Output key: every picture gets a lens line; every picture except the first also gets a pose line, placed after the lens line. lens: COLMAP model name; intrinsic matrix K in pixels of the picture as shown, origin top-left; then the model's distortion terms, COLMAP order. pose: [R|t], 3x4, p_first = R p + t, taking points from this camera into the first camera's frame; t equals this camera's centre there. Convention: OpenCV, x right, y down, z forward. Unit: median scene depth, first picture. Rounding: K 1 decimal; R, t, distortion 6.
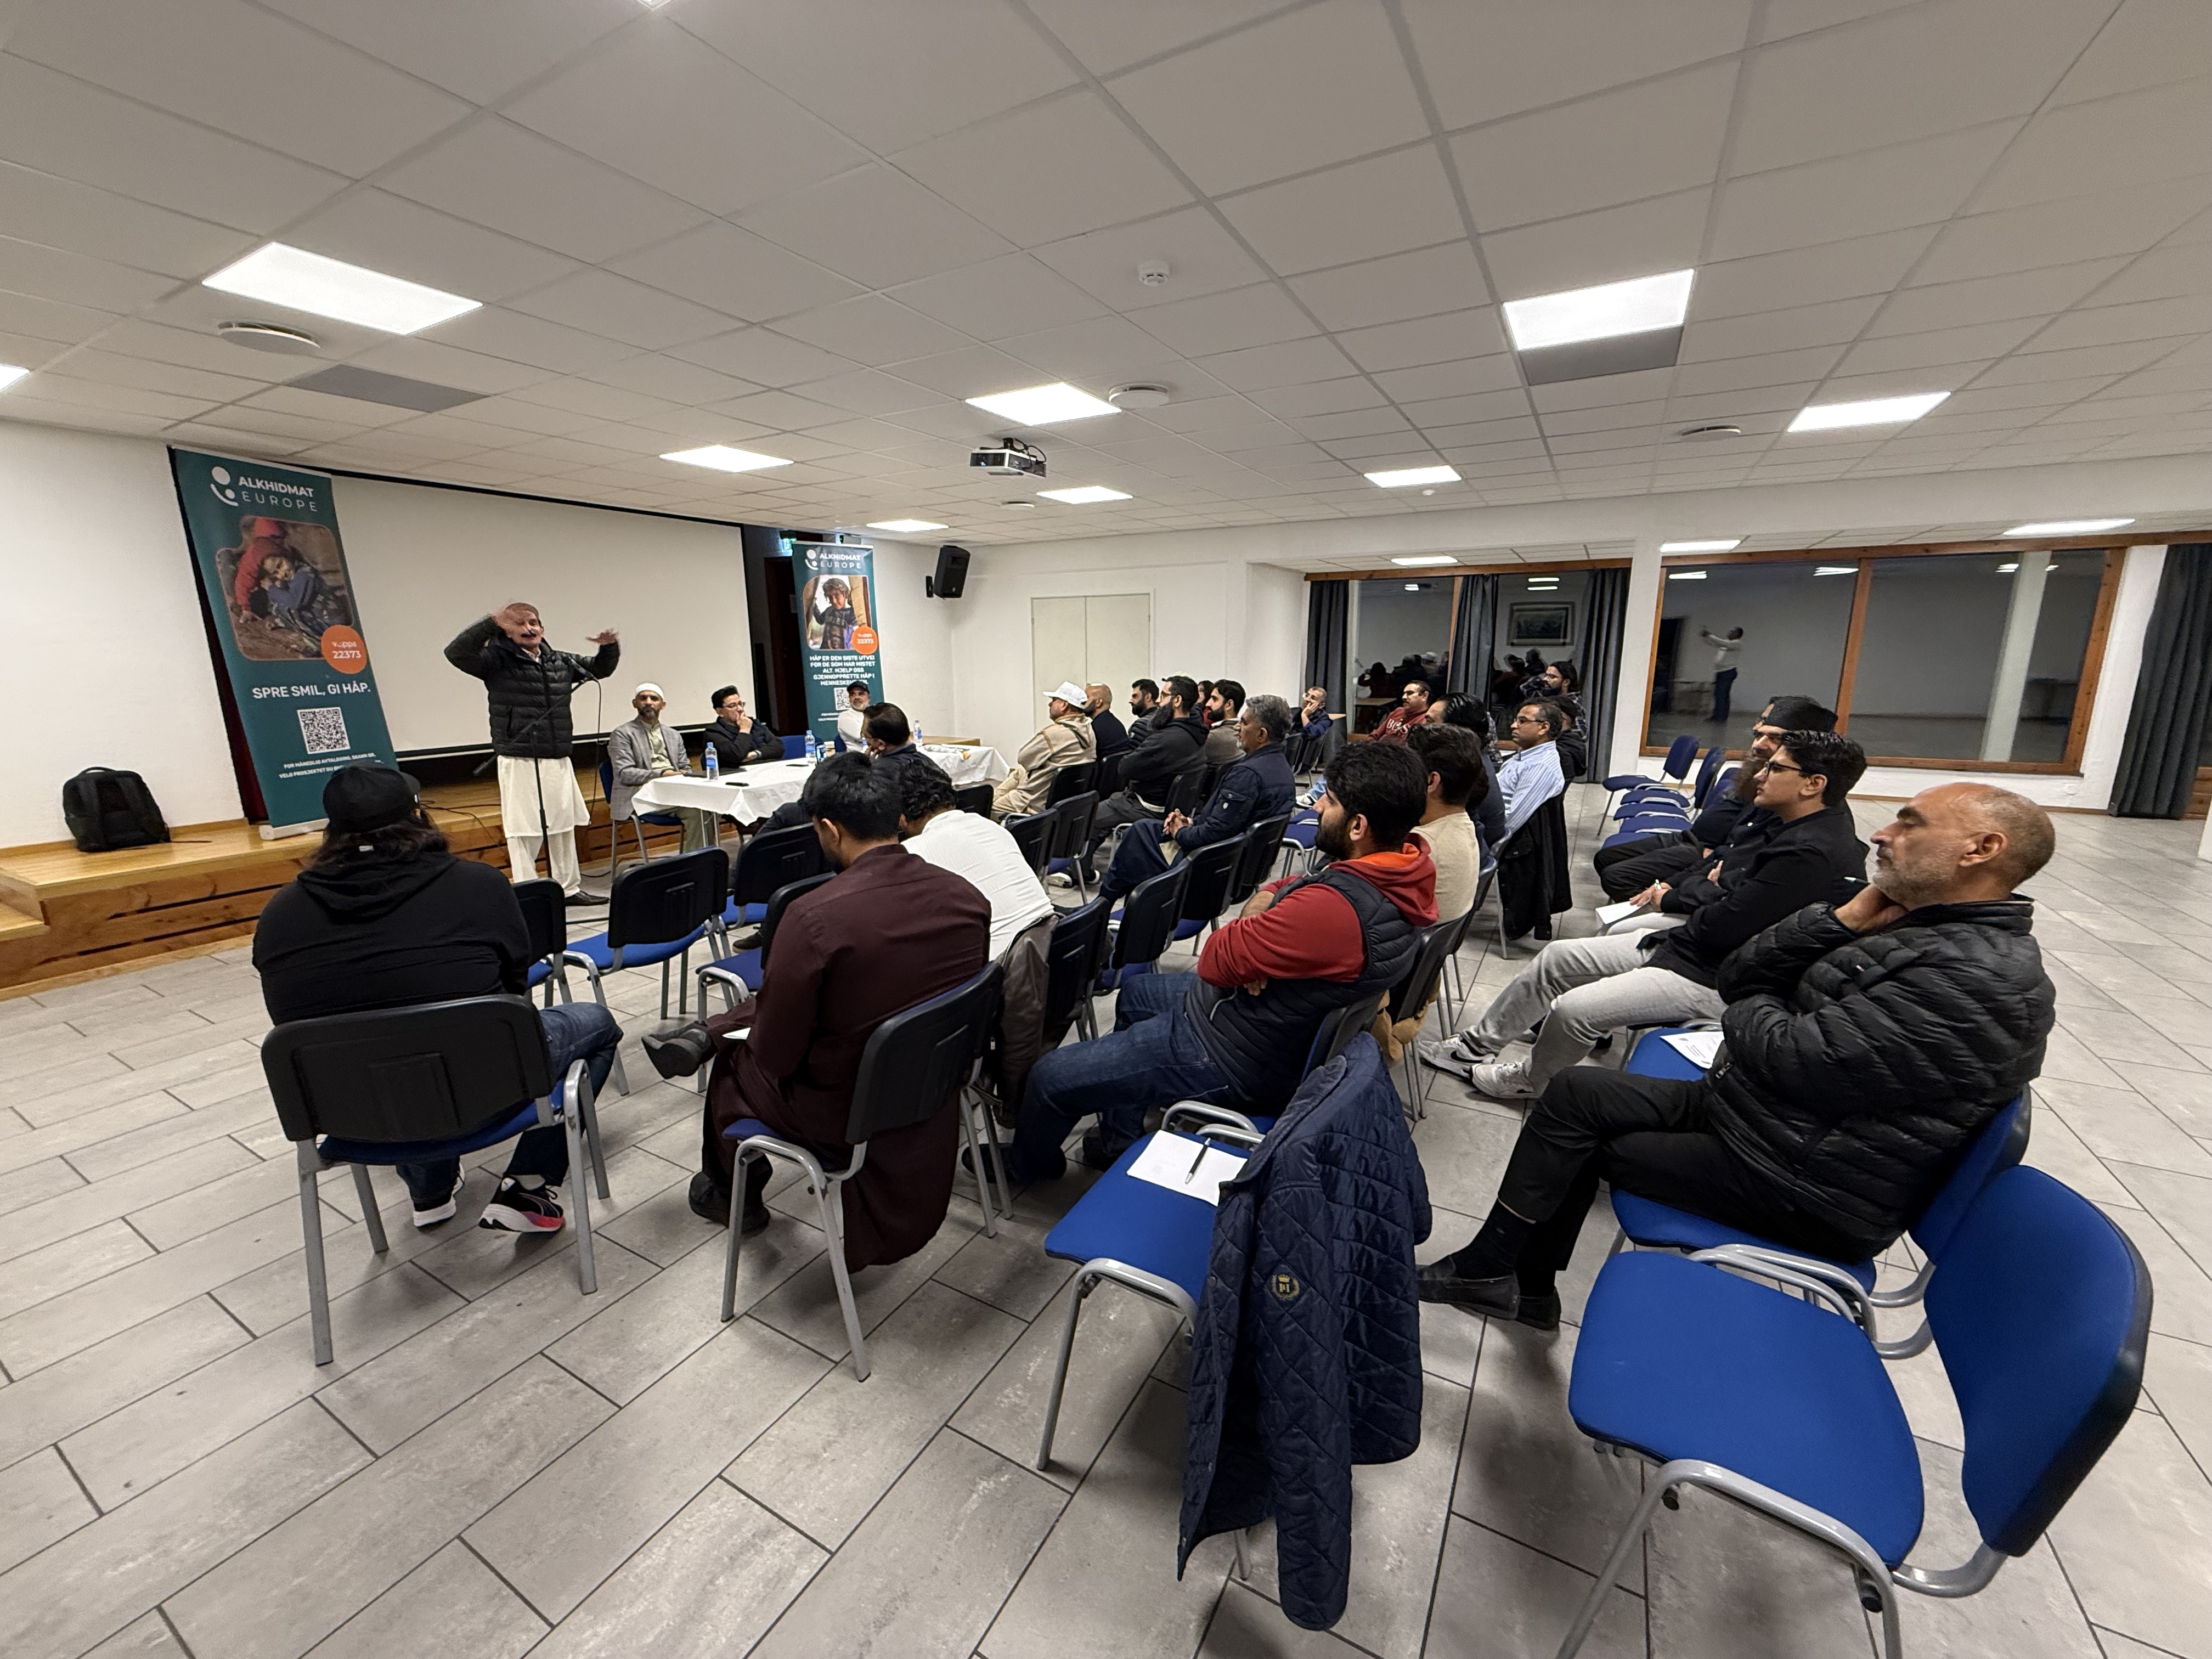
lens RADIAL K [[873.7, 0, 1093.3], [0, 873.7, 828.2], [0, 0, 1]] dist [-0.000060, -0.000282]
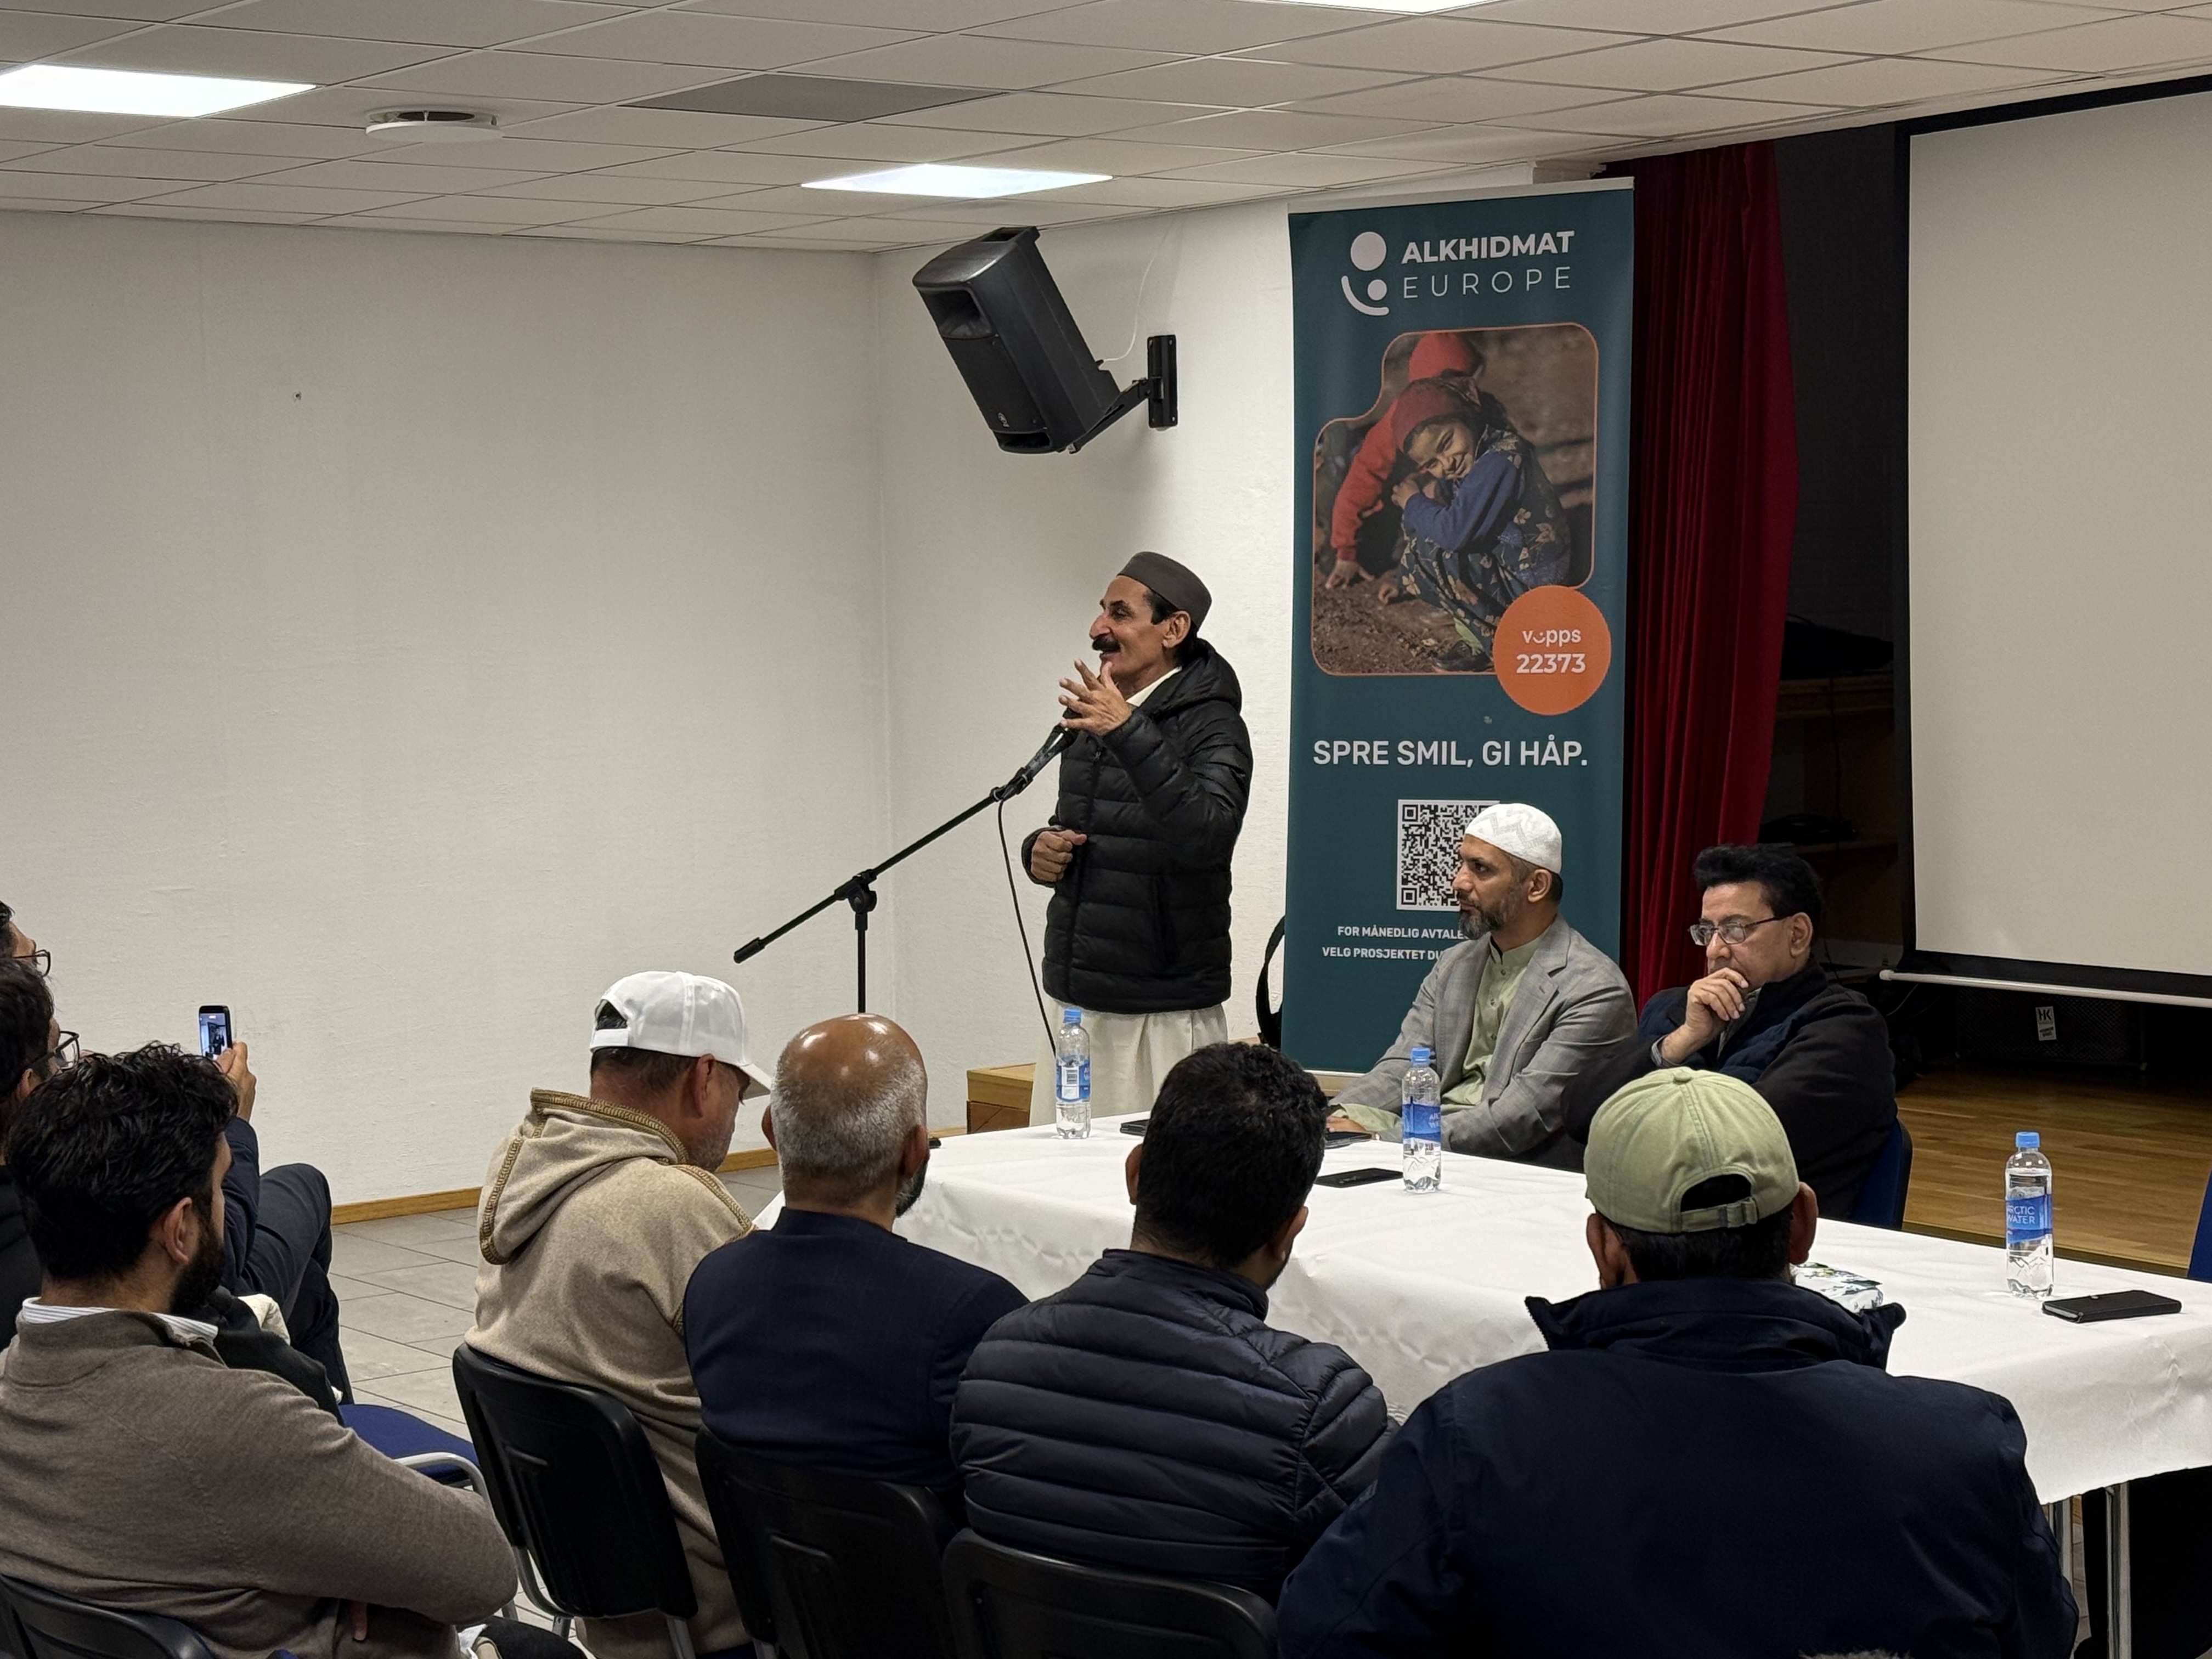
lens RADIAL K [[3839.9, 0, 1106.0], [0, 3839.9, 829.5], [0, 0, 1]] dist [0.171979, -0.080591]
pose [[-0.372568, 0.082512, -0.924329, 0.772359], [-0.167198, 0.973771, 0.154318, -0.373334], [0.912819, 0.212040, -0.349000, 1.504825]]
